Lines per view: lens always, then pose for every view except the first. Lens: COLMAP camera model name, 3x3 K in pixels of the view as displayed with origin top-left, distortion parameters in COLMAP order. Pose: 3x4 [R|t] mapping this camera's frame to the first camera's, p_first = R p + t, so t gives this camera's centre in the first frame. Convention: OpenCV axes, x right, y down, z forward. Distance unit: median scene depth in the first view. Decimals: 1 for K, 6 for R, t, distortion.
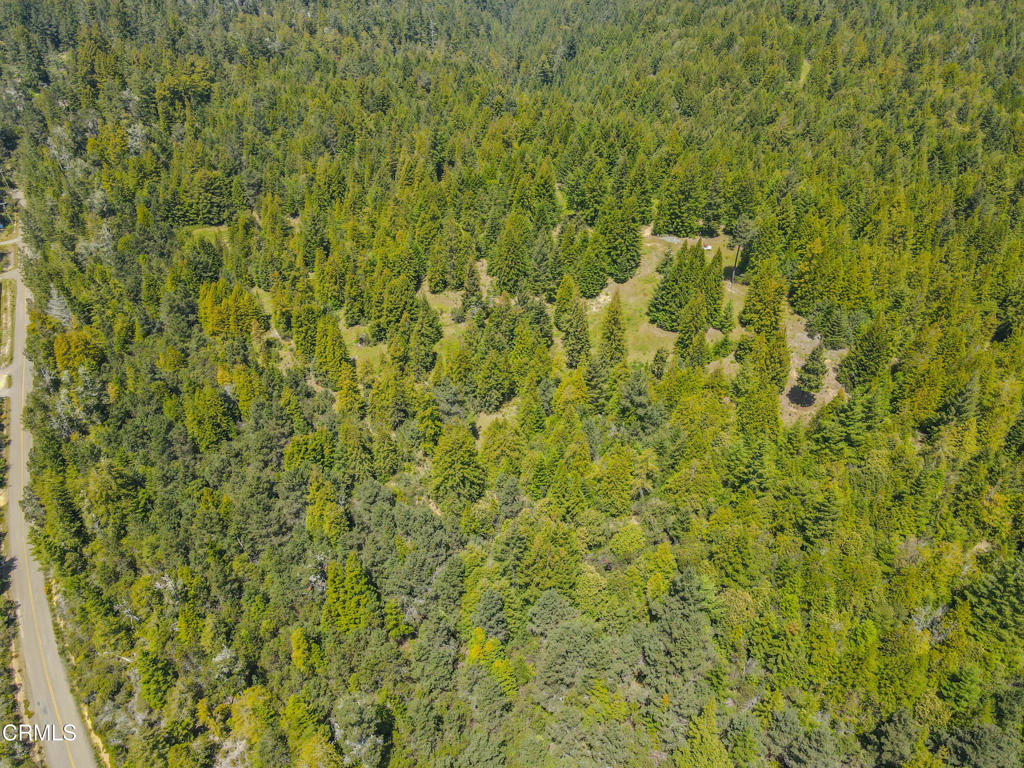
lens RADIAL K [[748.2, 0, 513.8], [0, 748.2, 385.2], [0, 0, 1]] dist [0.016530, -0.006322]
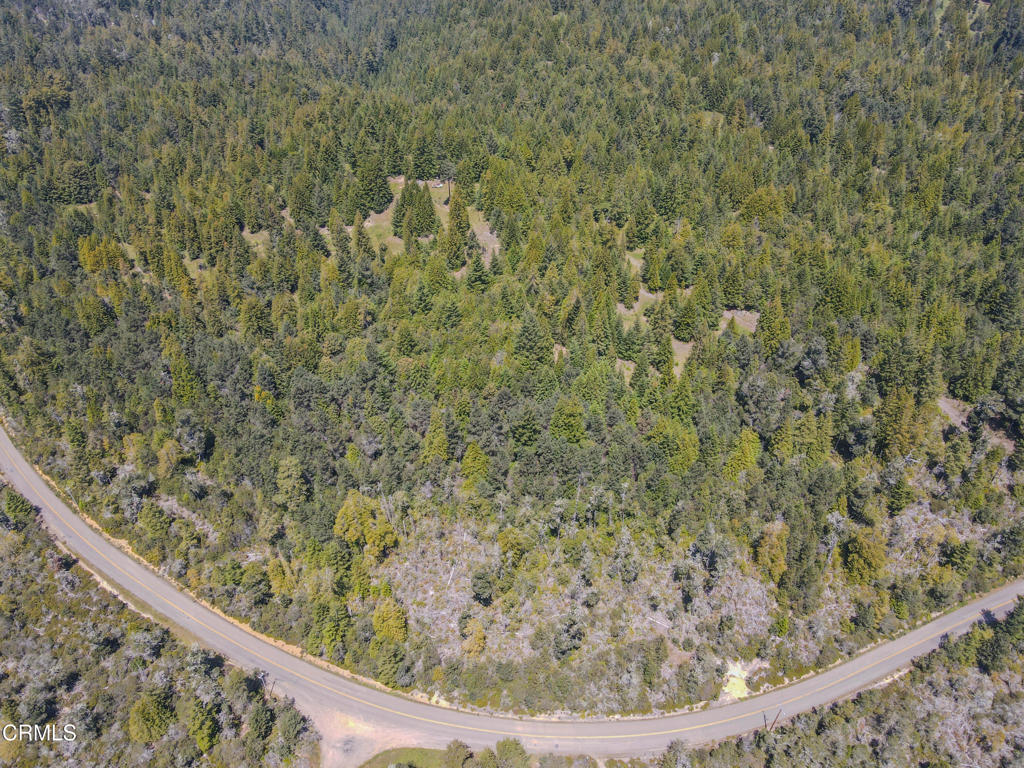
lens RADIAL K [[748.2, 0, 511.8], [0, 748.2, 383.0], [0, 0, 1]] dist [0.016530, -0.006322]
pose [[0.988187, -0.107993, 0.108734, 0.156727], [0.105715, 0.994043, 0.026514, 0.140647], [-0.110950, -0.014706, 0.993717, -0.381999]]
